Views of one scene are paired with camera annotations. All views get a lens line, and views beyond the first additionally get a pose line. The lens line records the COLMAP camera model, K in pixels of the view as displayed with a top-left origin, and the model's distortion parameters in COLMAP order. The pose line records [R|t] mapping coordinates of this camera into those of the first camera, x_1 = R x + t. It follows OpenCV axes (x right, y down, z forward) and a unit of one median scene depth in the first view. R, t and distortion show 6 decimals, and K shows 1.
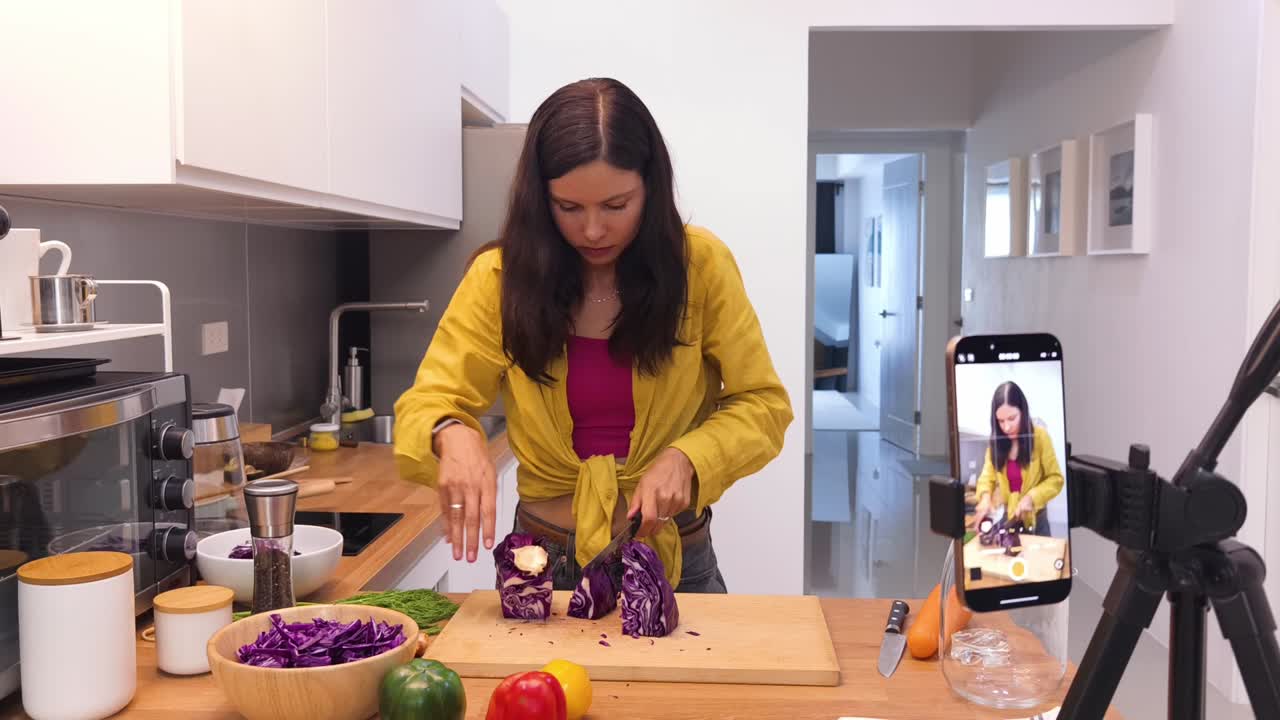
lens RADIAL K [[1142.0, 0, 641.5], [0, 1142.0, 351.4], [0, 0, 1]] dist [-0.010350, 0.017745]
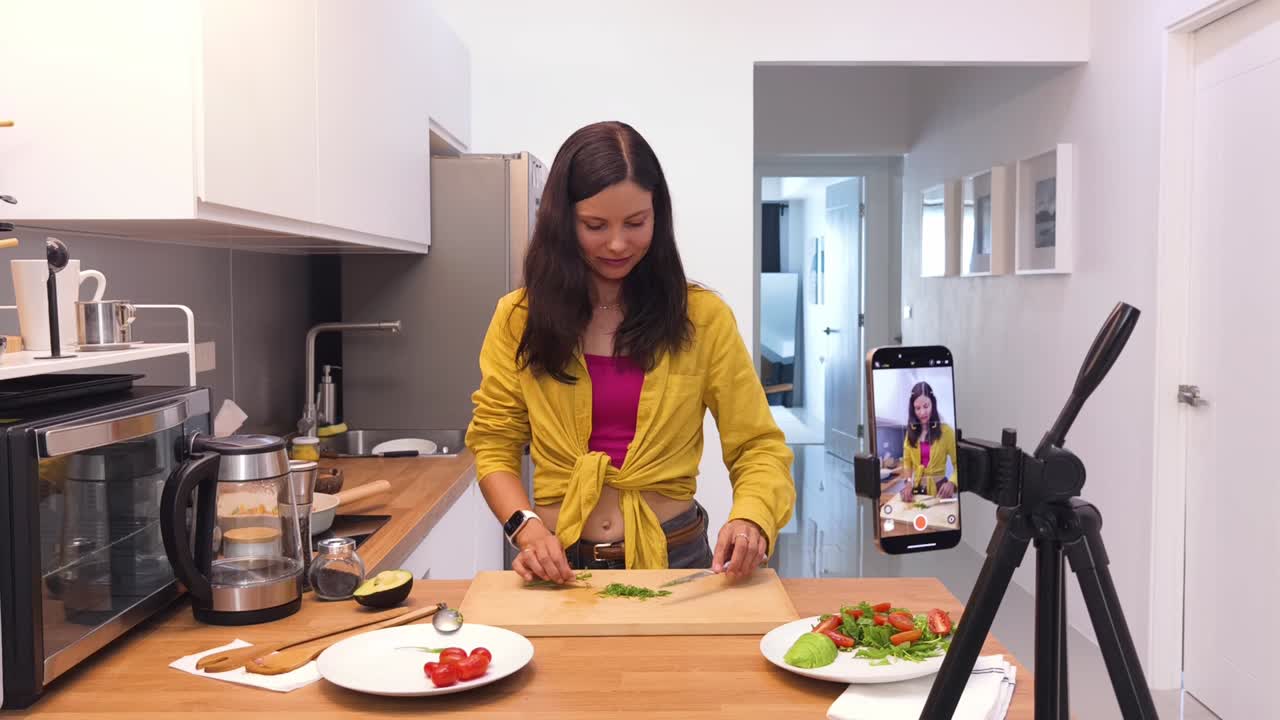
lens RADIAL K [[1142.0, 0, 641.5], [0, 1142.0, 351.4], [0, 0, 1]] dist [-0.010350, 0.017745]
pose [[0.998885, -0.005733, 0.046855, -0.019368], [0.006472, 0.999857, -0.015640, 0.003144], [-0.046758, 0.015926, 0.998779, -0.107857]]
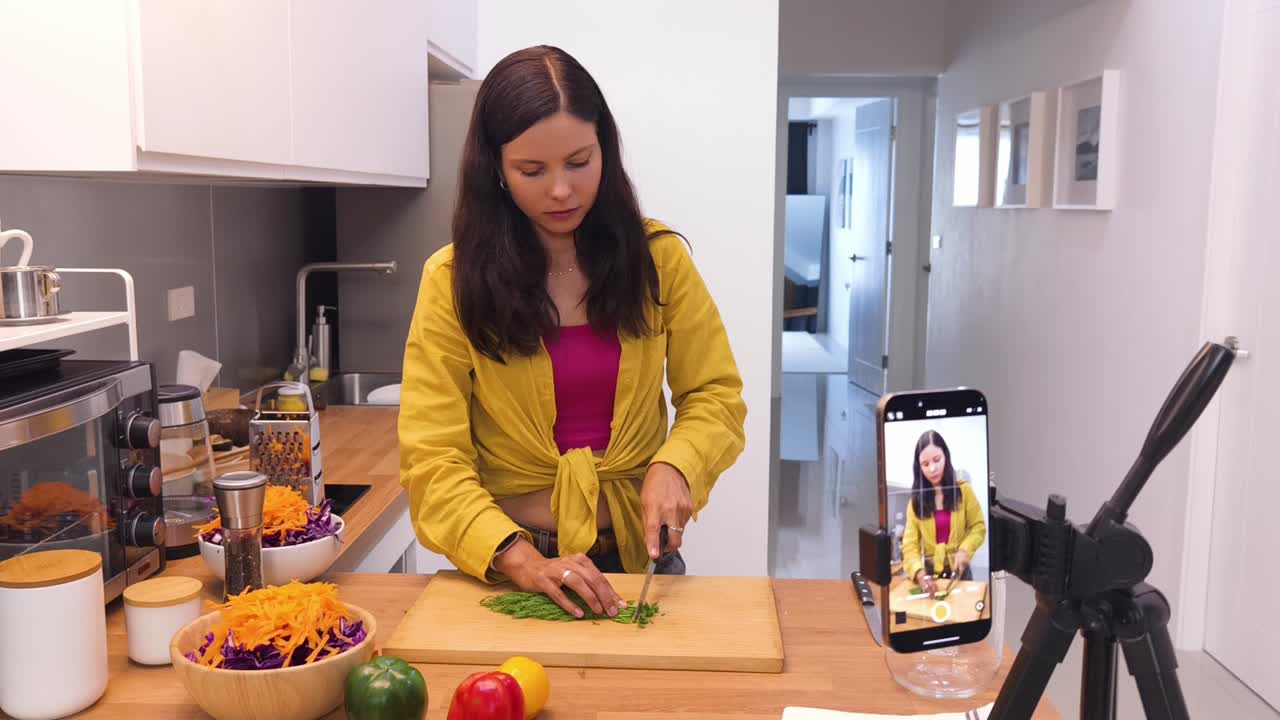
lens RADIAL K [[1142.0, 0, 641.5], [0, 1142.0, 351.4], [0, 0, 1]] dist [-0.010350, 0.017745]
pose [[0.999715, 0.002745, 0.023735, 0.008393], [-0.004127, 0.998284, 0.058411, -0.037906], [-0.023534, -0.058492, 0.998010, -0.014019]]
